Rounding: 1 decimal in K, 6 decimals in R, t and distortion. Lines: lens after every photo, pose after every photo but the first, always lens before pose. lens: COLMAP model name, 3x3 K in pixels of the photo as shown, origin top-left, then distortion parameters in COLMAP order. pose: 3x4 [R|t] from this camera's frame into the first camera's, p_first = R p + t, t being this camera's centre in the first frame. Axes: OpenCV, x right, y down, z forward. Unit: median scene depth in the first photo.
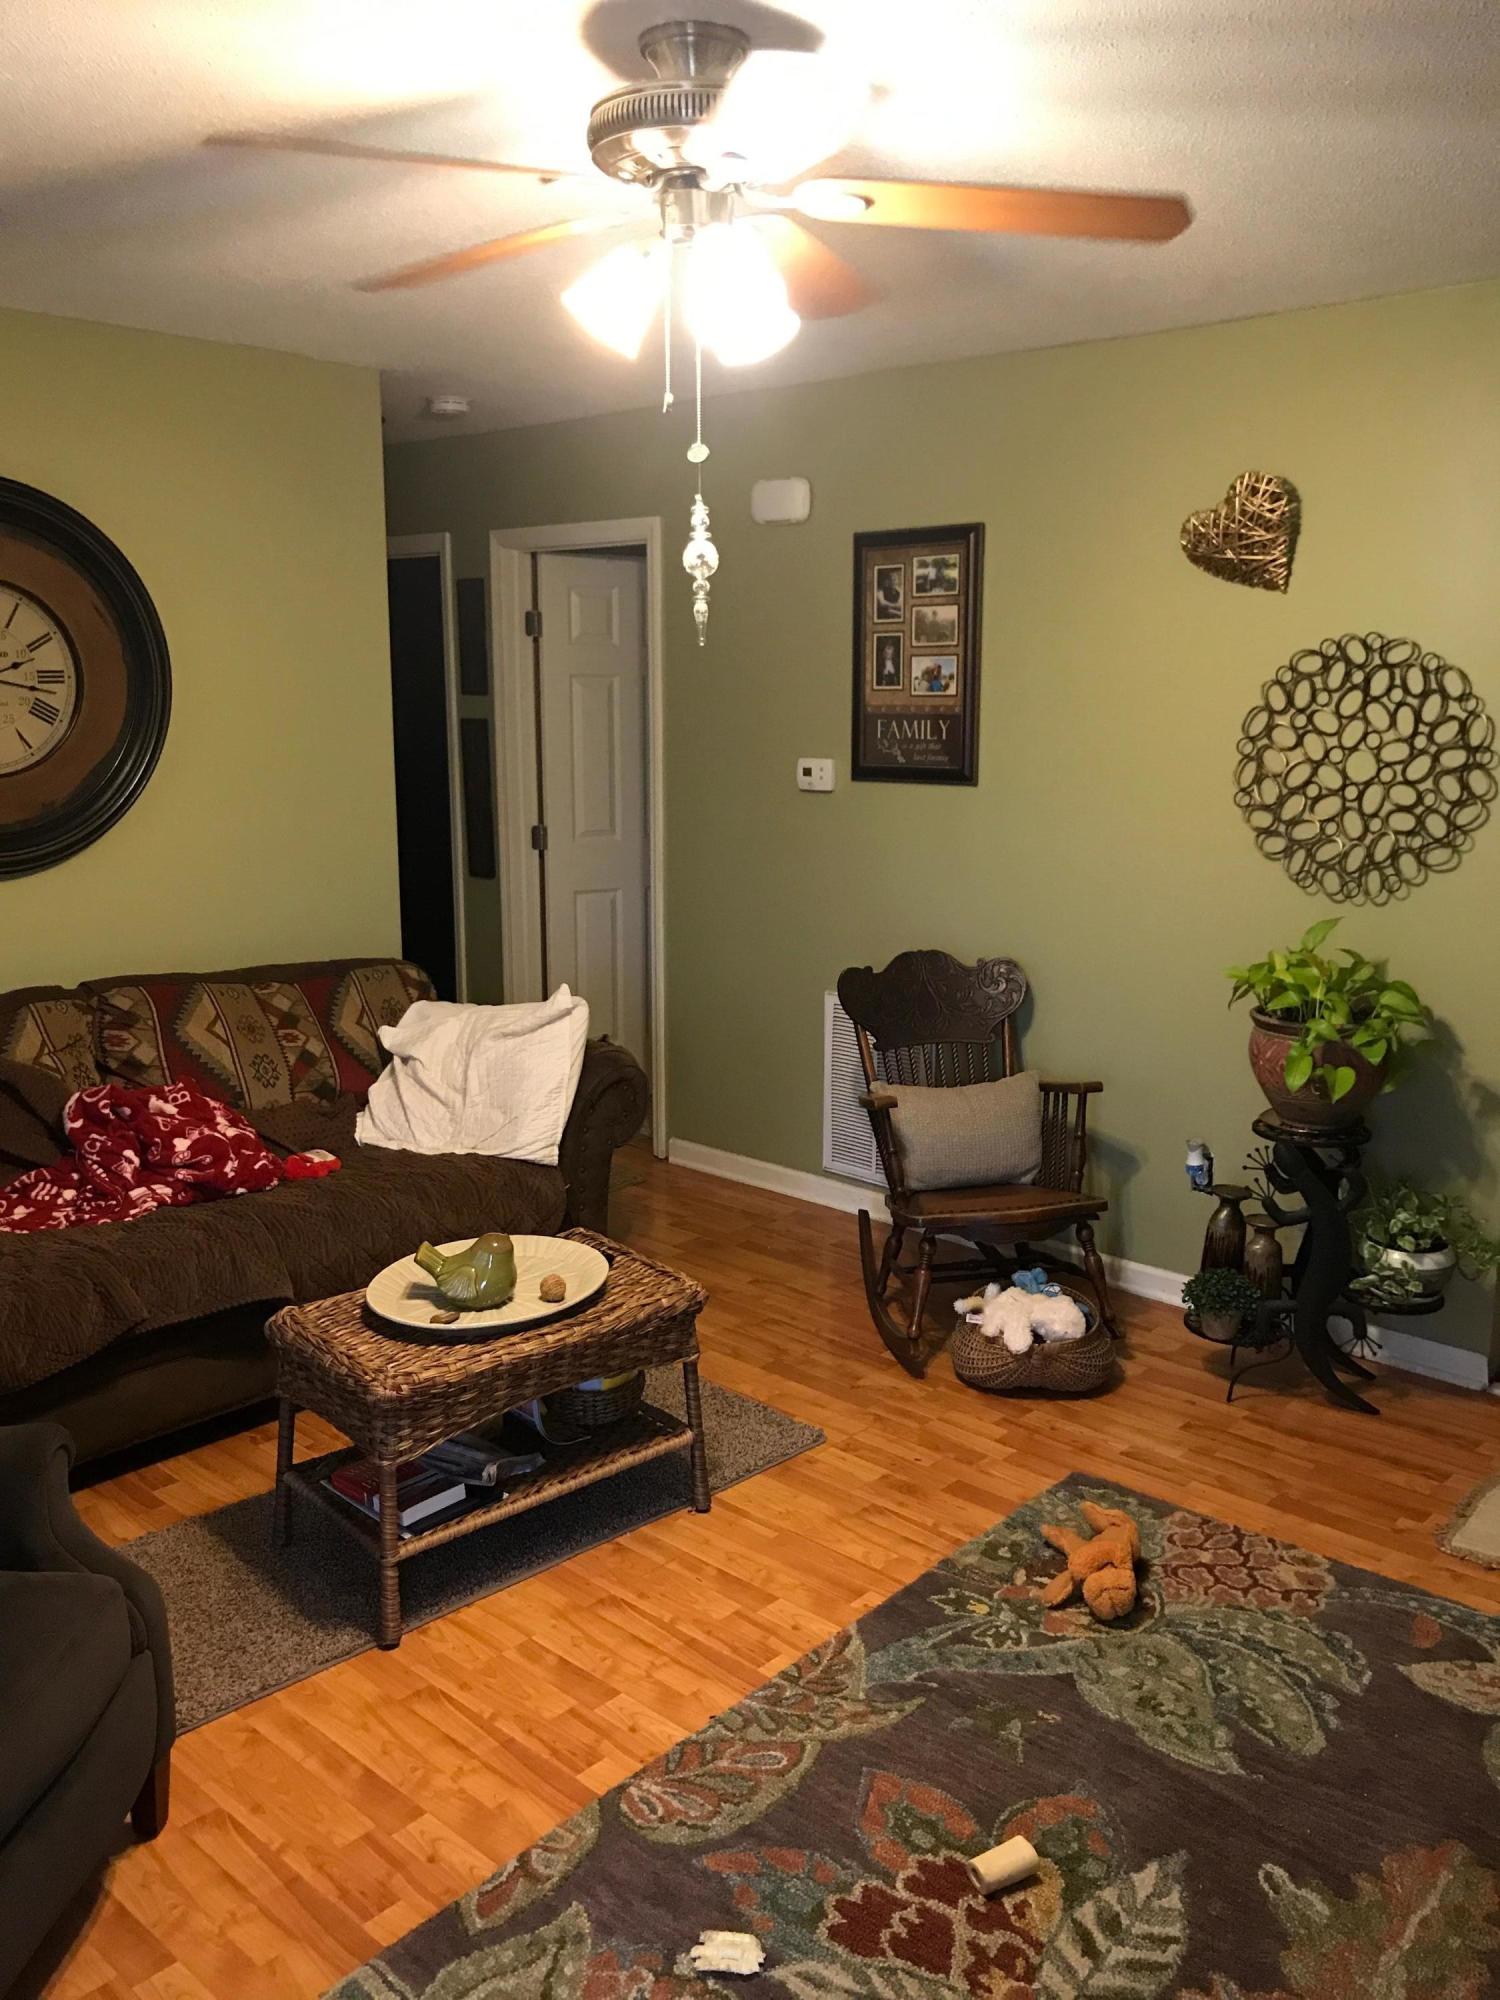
lens RADIAL K [[1657.7, 0, 750.0], [0, 1657.7, 1000.0], [0, 0, 1]] dist [0.017504, -0.007536]
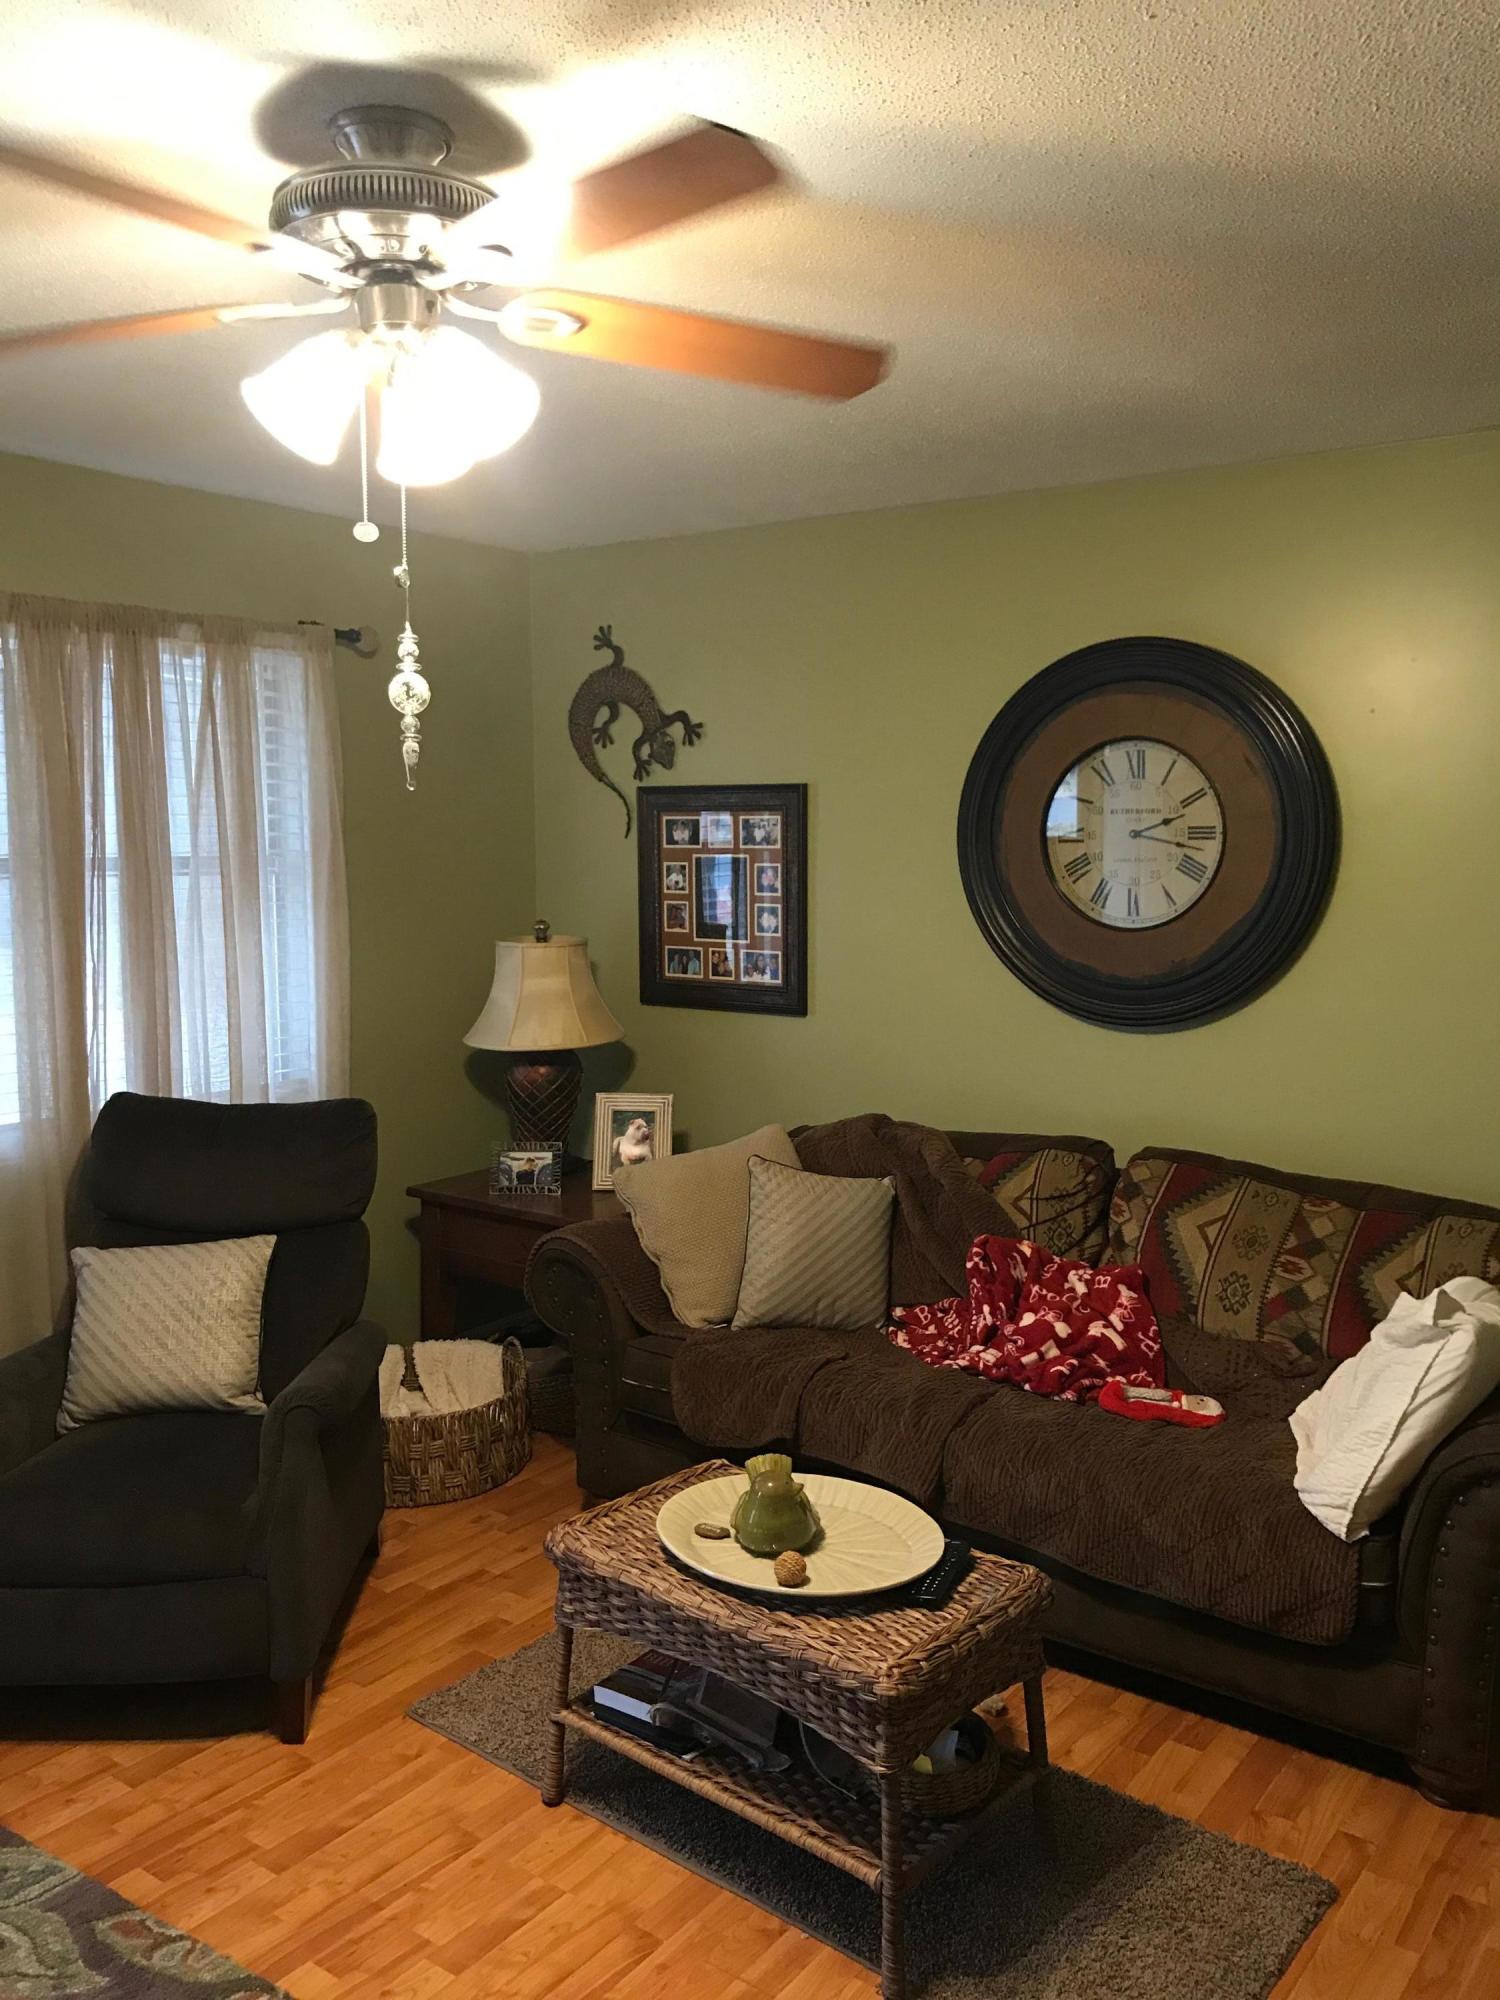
lens RADIAL K [[1657.7, 0, 750.0], [0, 1657.7, 1000.0], [0, 0, 1]] dist [0.017504, -0.007536]
pose [[0.118238, 0.100957, -0.987840, 0.684195], [-0.195607, 0.977693, 0.076507, -0.163914], [0.973528, 0.184183, 0.135349, 0.849798]]
